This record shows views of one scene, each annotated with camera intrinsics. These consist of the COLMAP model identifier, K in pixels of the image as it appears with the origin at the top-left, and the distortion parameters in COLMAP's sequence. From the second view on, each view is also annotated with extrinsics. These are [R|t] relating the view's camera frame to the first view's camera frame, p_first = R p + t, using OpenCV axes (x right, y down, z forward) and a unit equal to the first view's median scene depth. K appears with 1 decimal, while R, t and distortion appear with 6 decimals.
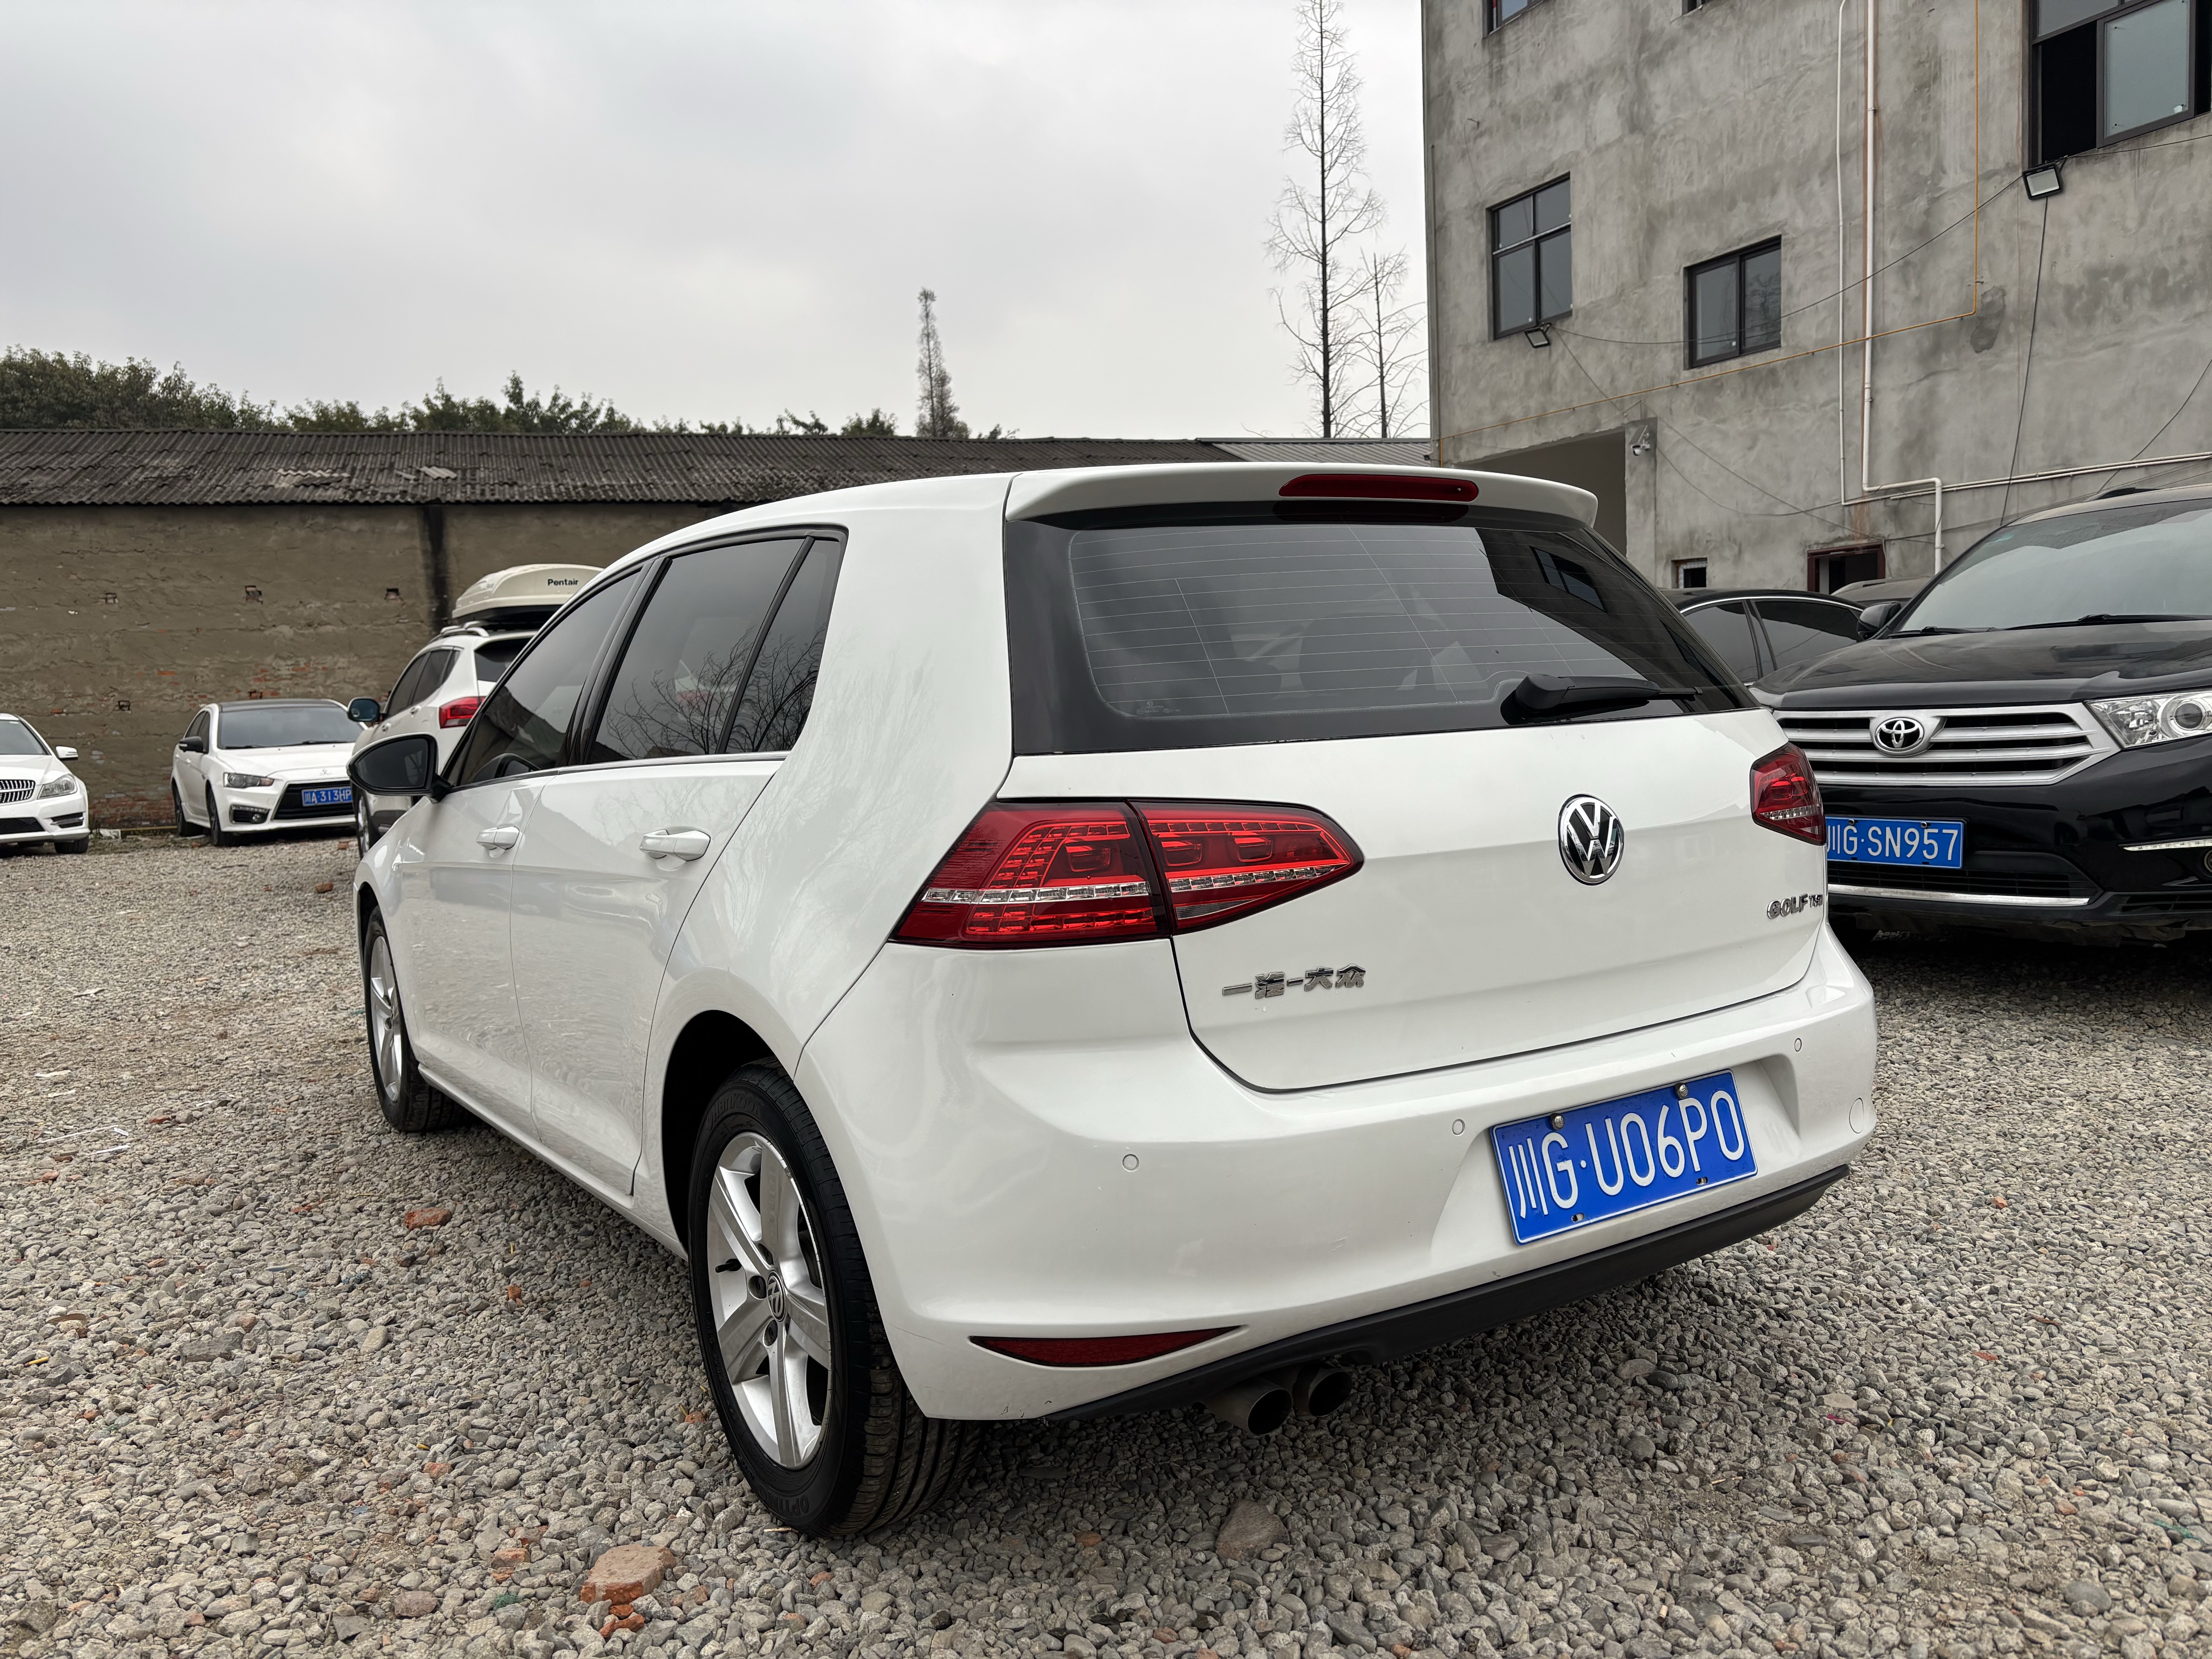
lens RADIAL K [[1669.3, 0, 1114.7], [0, 1669.3, 807.2], [0, 0, 1]] dist [0.034521, -0.025567]
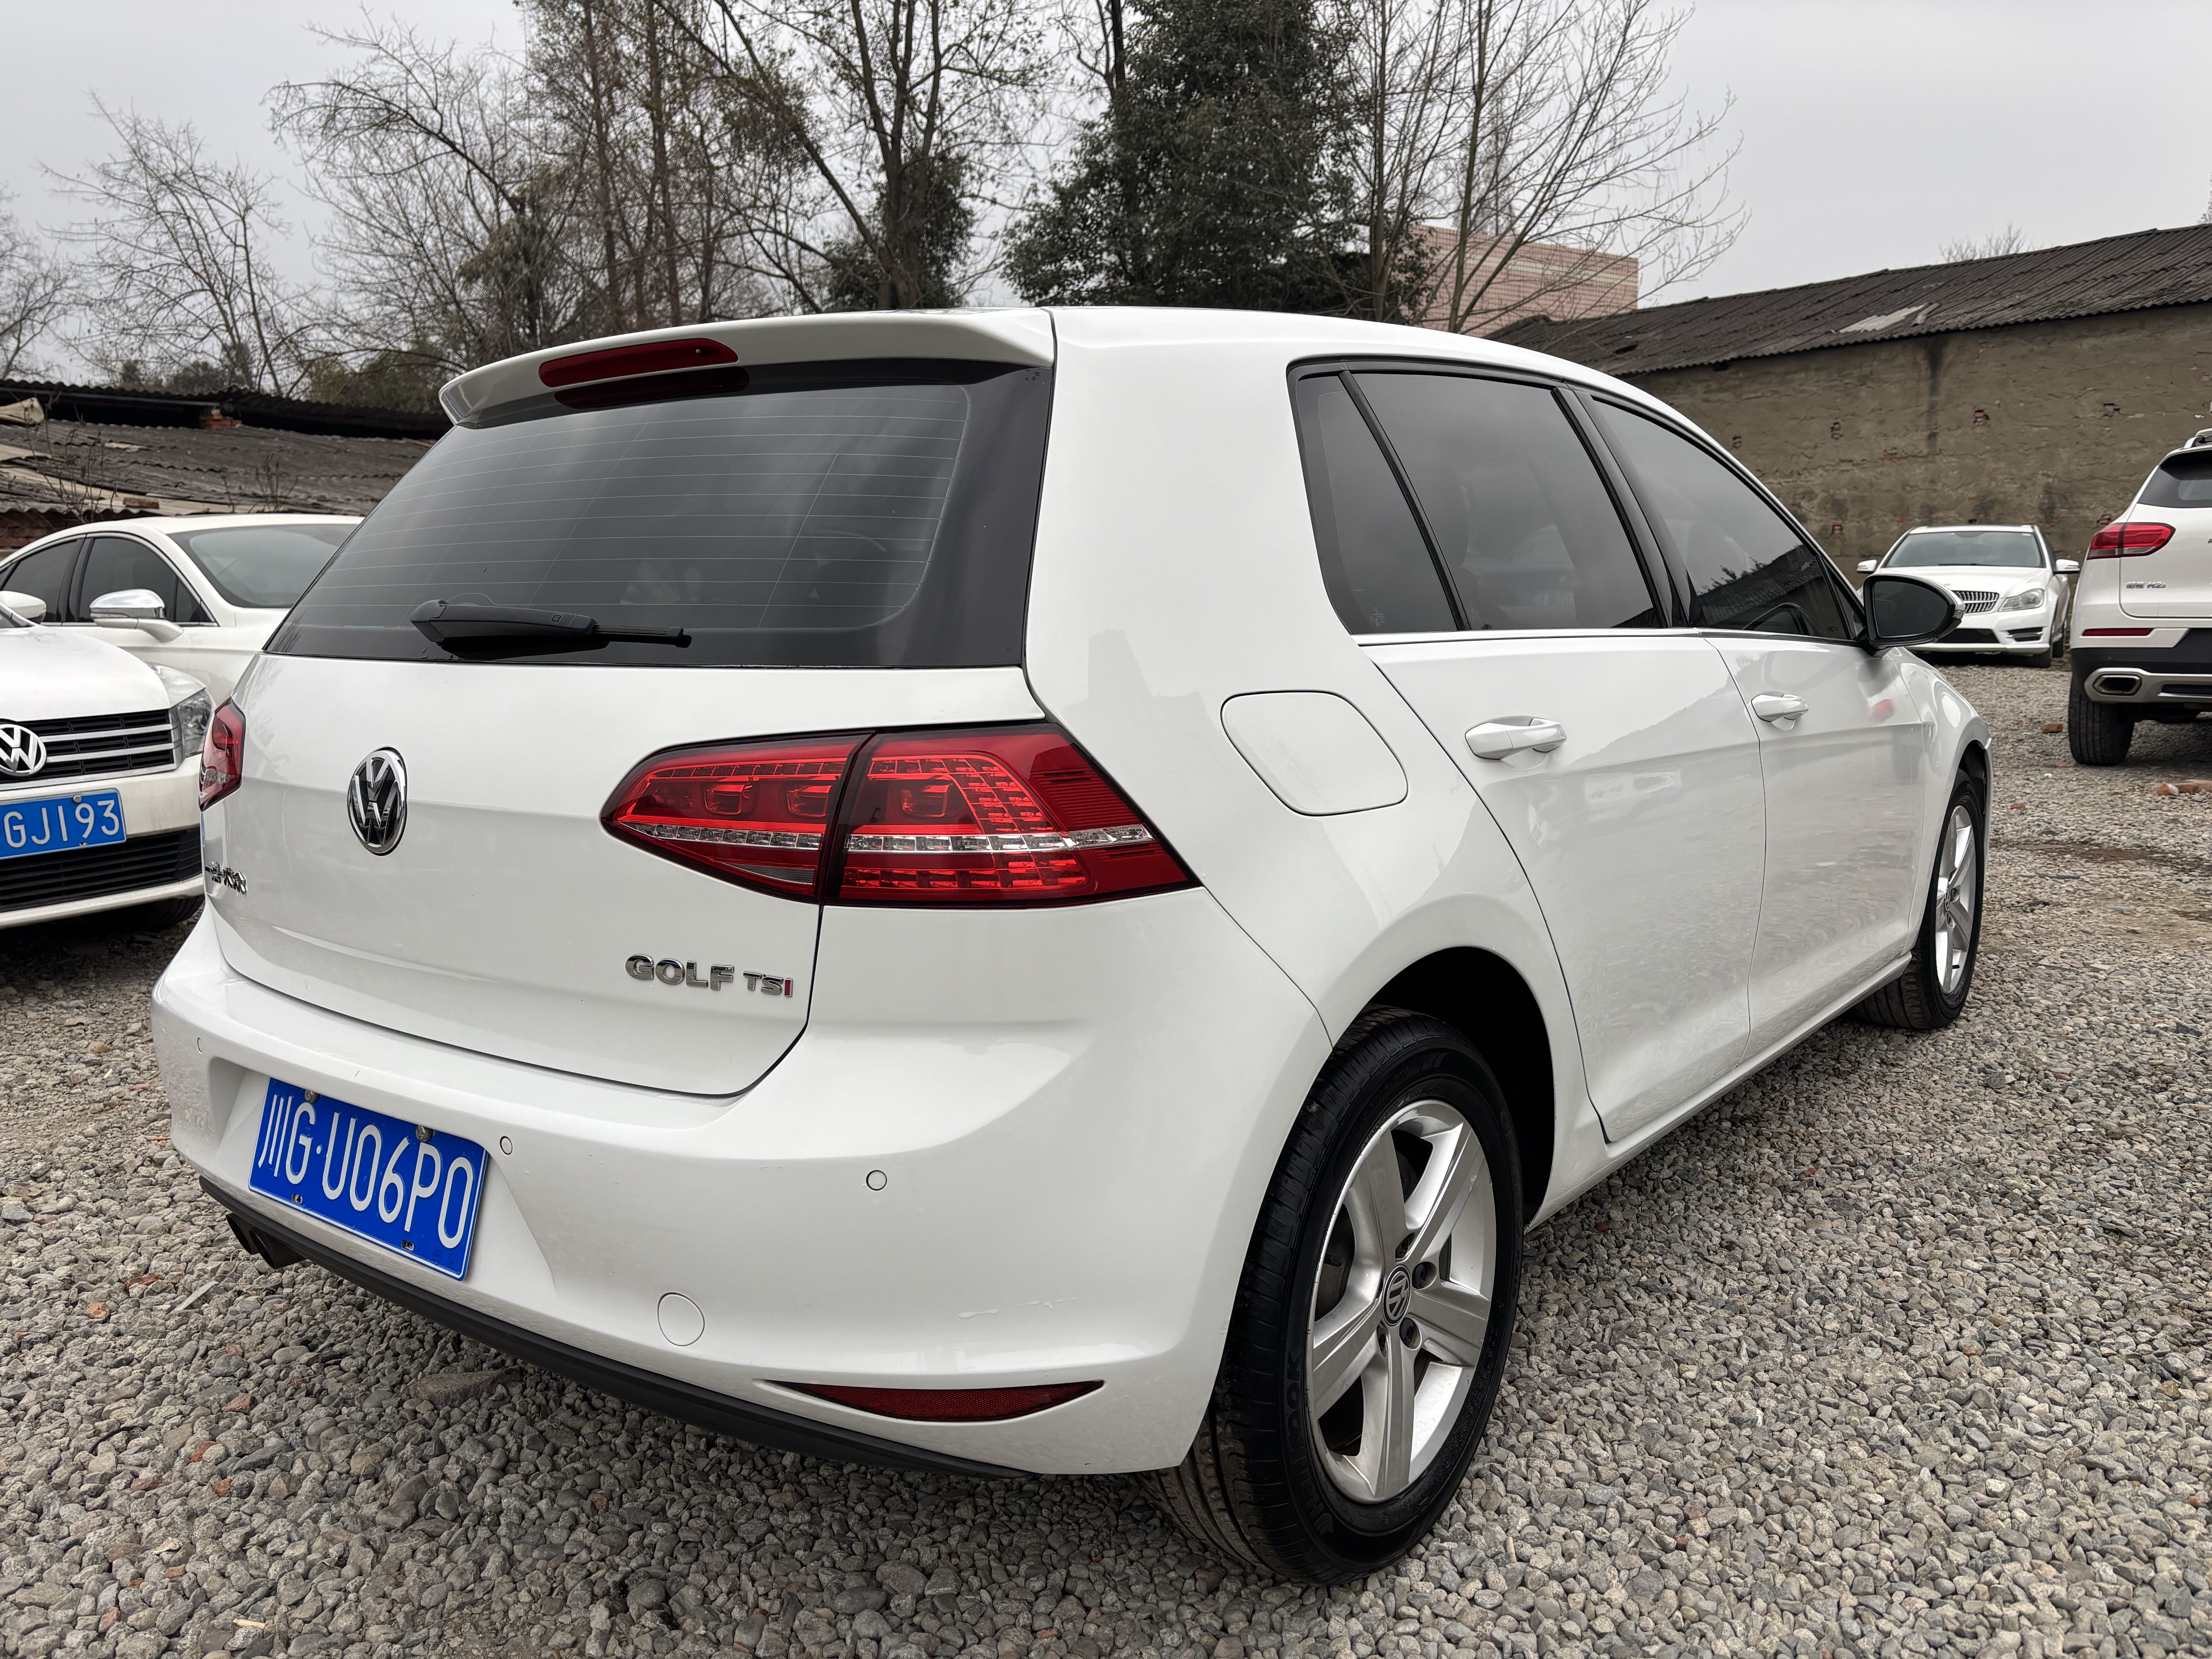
lens RADIAL K [[1669.3, 0, 1123.2], [0, 1669.3, 836.3], [0, 0, 1]] dist [0.034521, -0.025567]
pose [[0.337789, 0.183753, -0.923111, 0.092814], [-0.058764, 0.982962, 0.174163, -0.010322], [0.939386, -0.004585, 0.342832, 0.082686]]
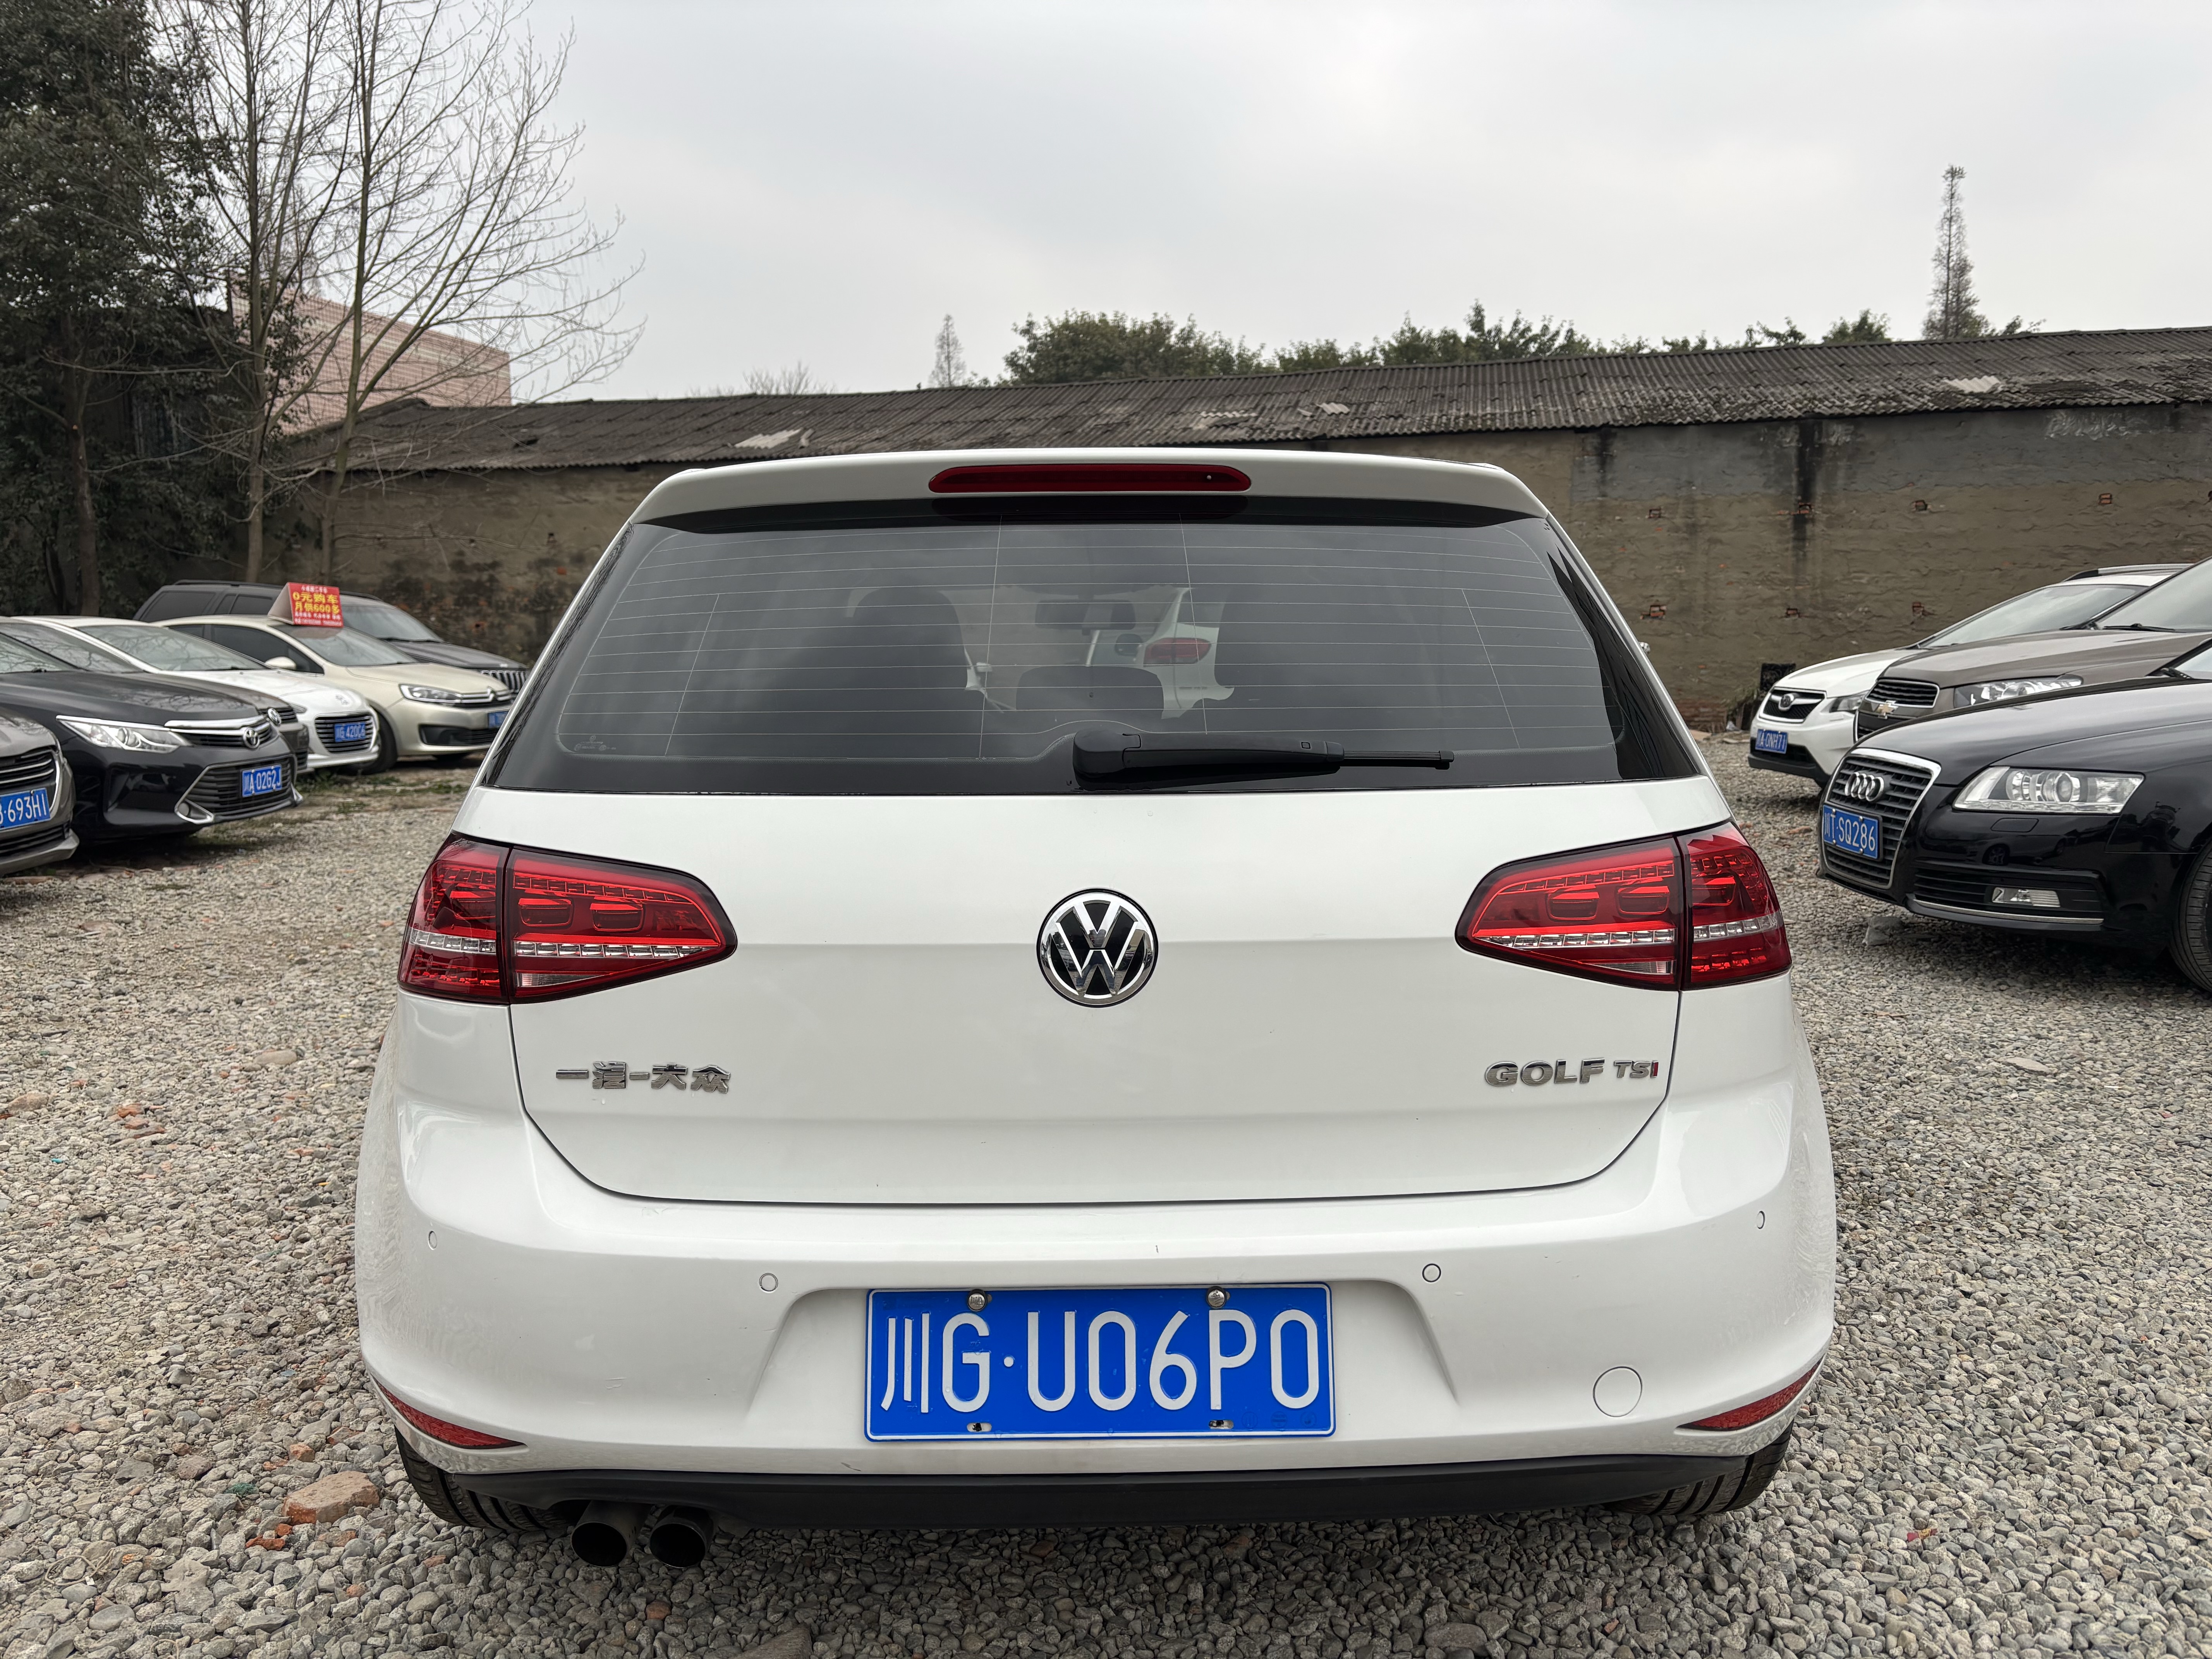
lens RADIAL K [[1669.3, 0, 1109.0], [0, 1669.3, 826.8], [0, 0, 1]] dist [0.034521, -0.025567]
pose [[0.846366, 0.093968, -0.524246, 0.053164], [-0.064430, 0.995148, 0.074355, -0.007314], [0.528690, -0.029154, 0.848314, 0.027745]]
